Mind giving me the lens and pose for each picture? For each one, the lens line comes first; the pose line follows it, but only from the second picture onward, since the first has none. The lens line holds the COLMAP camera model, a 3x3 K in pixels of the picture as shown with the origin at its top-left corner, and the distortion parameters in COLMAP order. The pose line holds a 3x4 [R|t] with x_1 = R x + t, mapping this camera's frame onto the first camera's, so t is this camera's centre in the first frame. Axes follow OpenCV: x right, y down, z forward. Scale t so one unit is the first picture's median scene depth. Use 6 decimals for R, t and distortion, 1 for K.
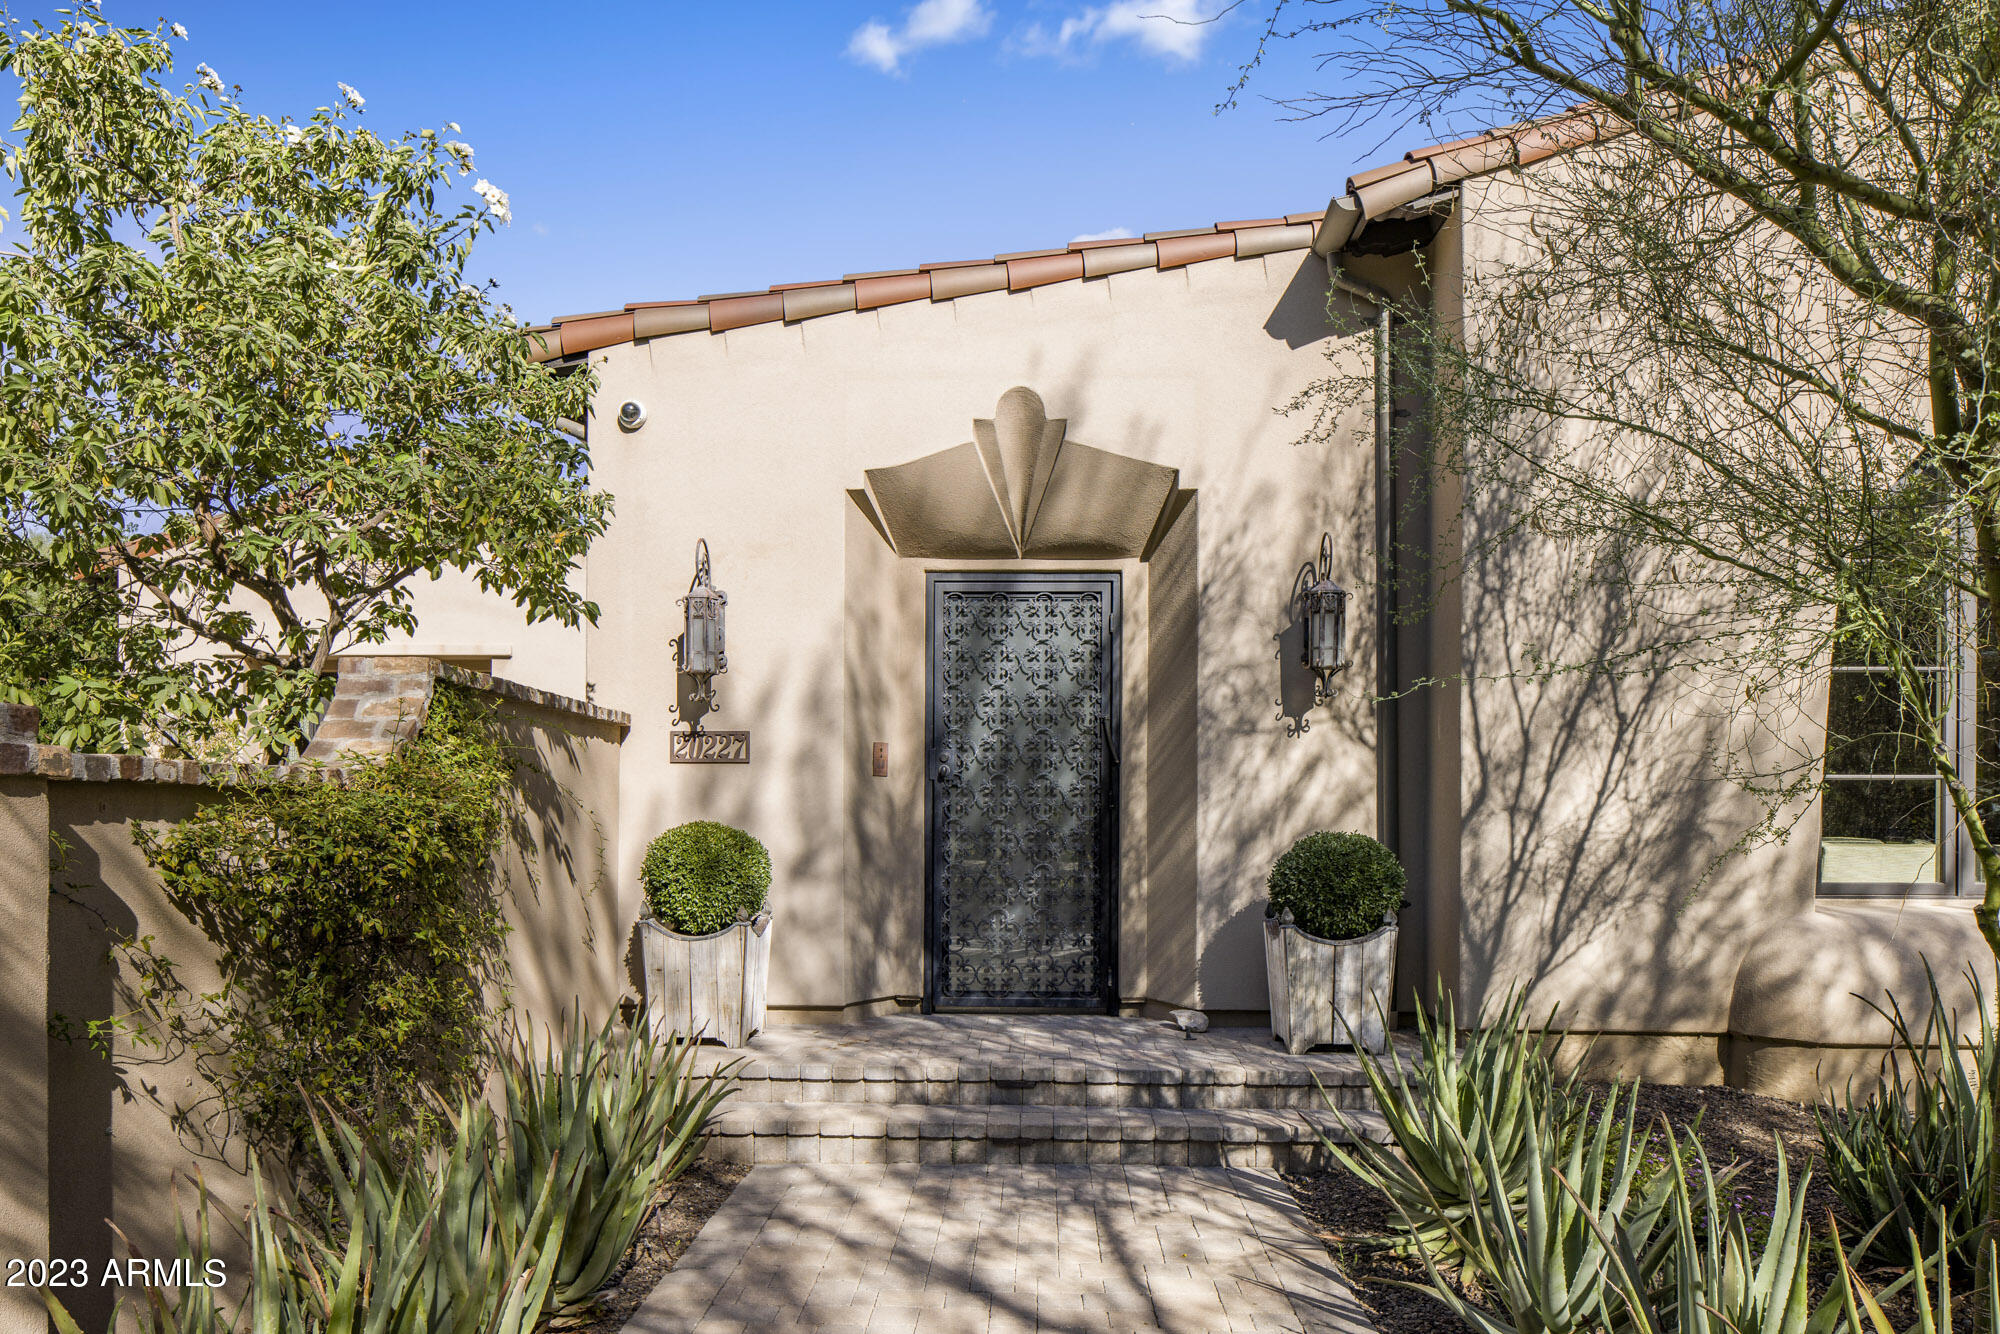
lens RADIAL K [[1383.1, 0, 1000.0], [0, 1383.1, 667.0], [0, 0, 1]] dist [-0.000621, -0.000272]
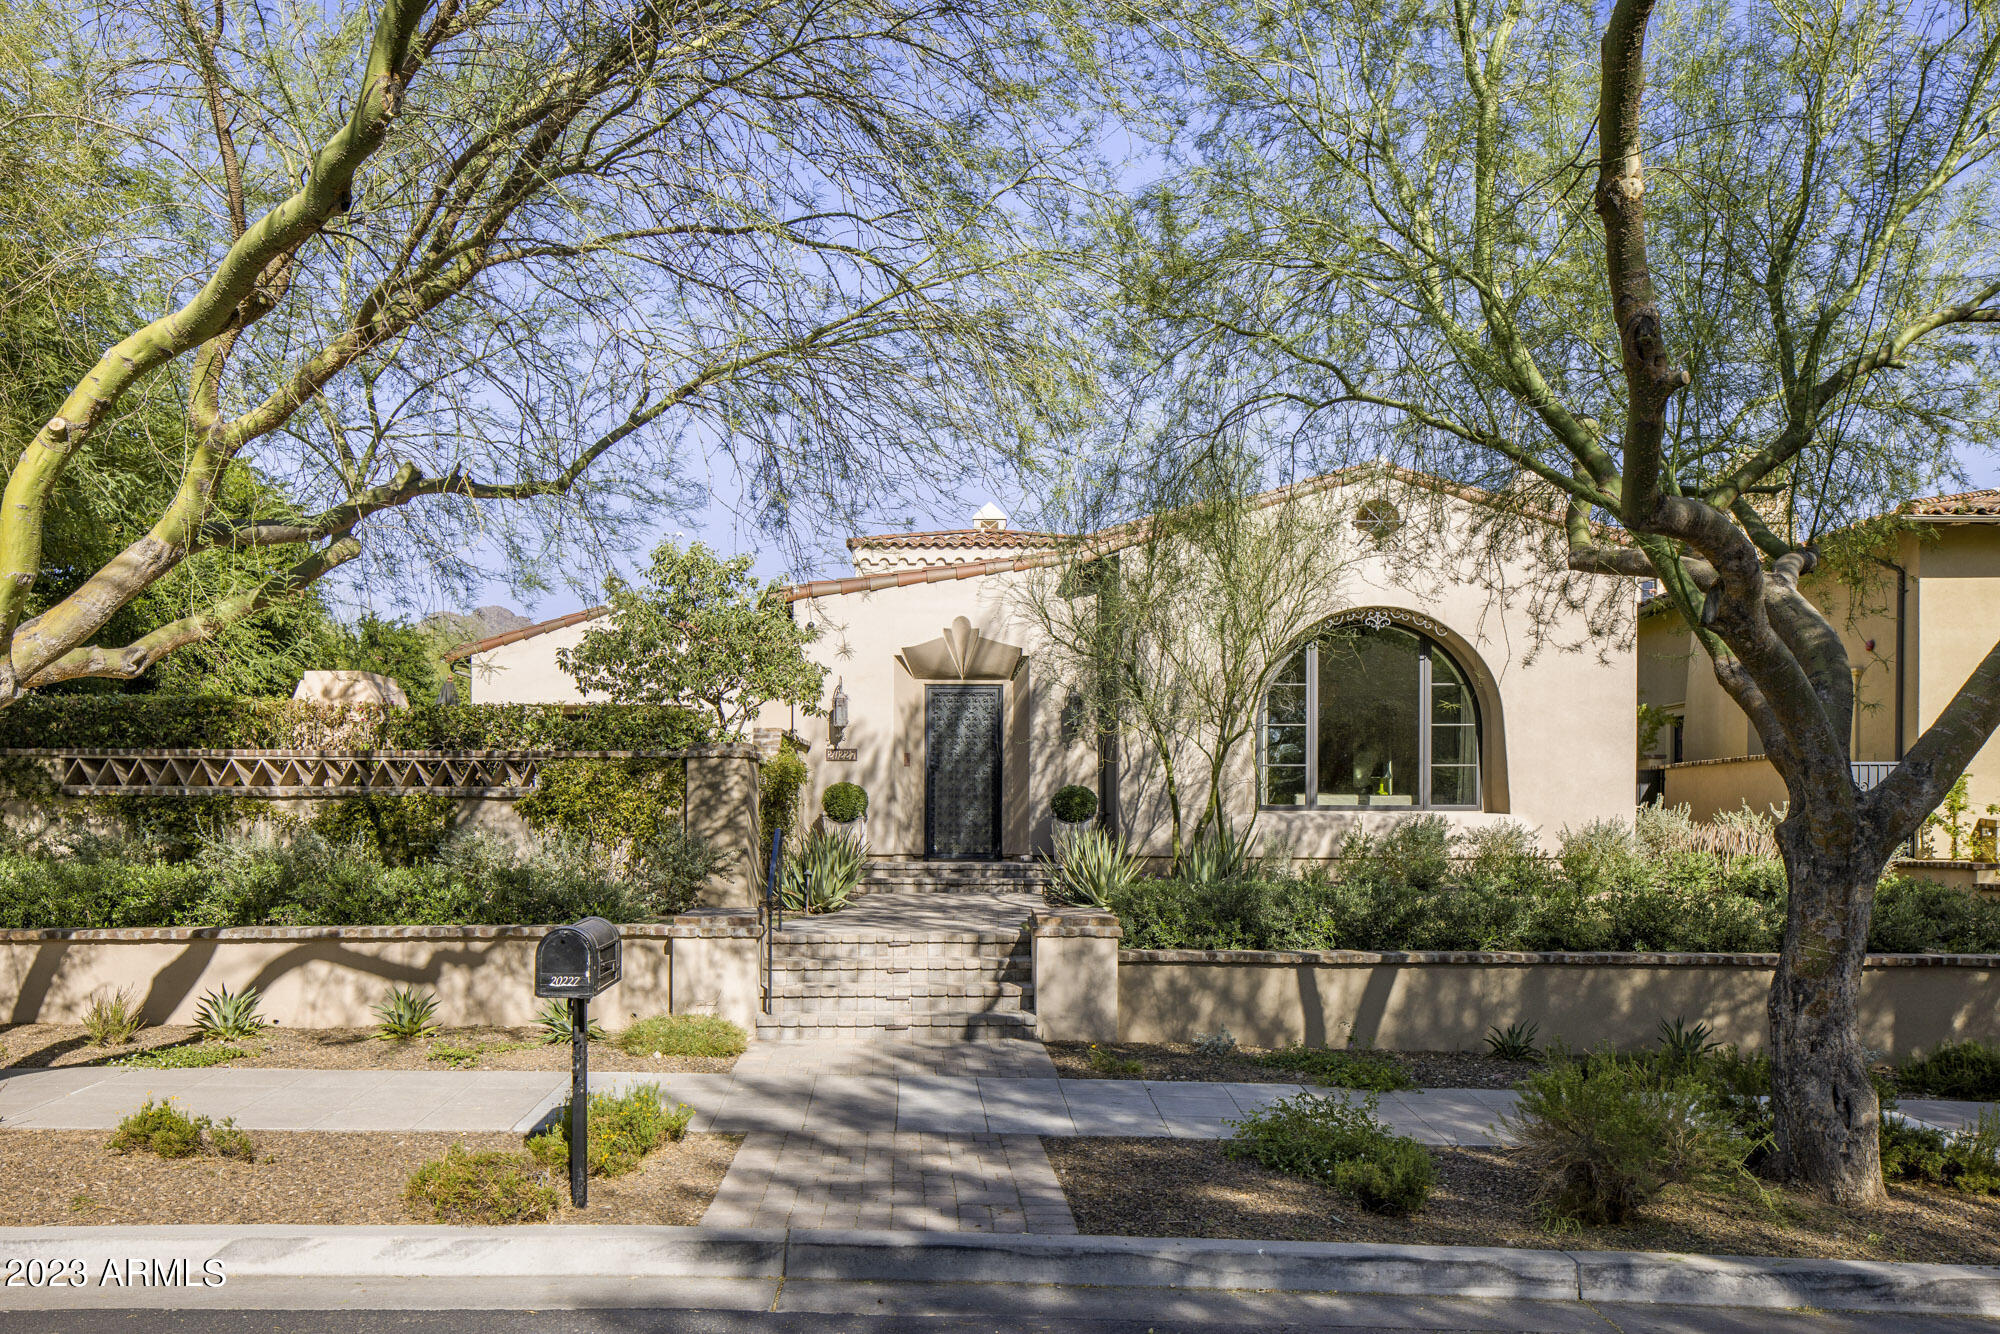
lens RADIAL K [[1383.1, 0, 1000.0], [0, 1383.1, 667.0], [0, 0, 1]] dist [-0.000621, -0.000272]
pose [[0.999999, -0.001021, 0.000153, 0.086424], [0.001021, 0.999999, 0.000246, -0.107543], [-0.000153, -0.000245, 1.000000, -1.596250]]
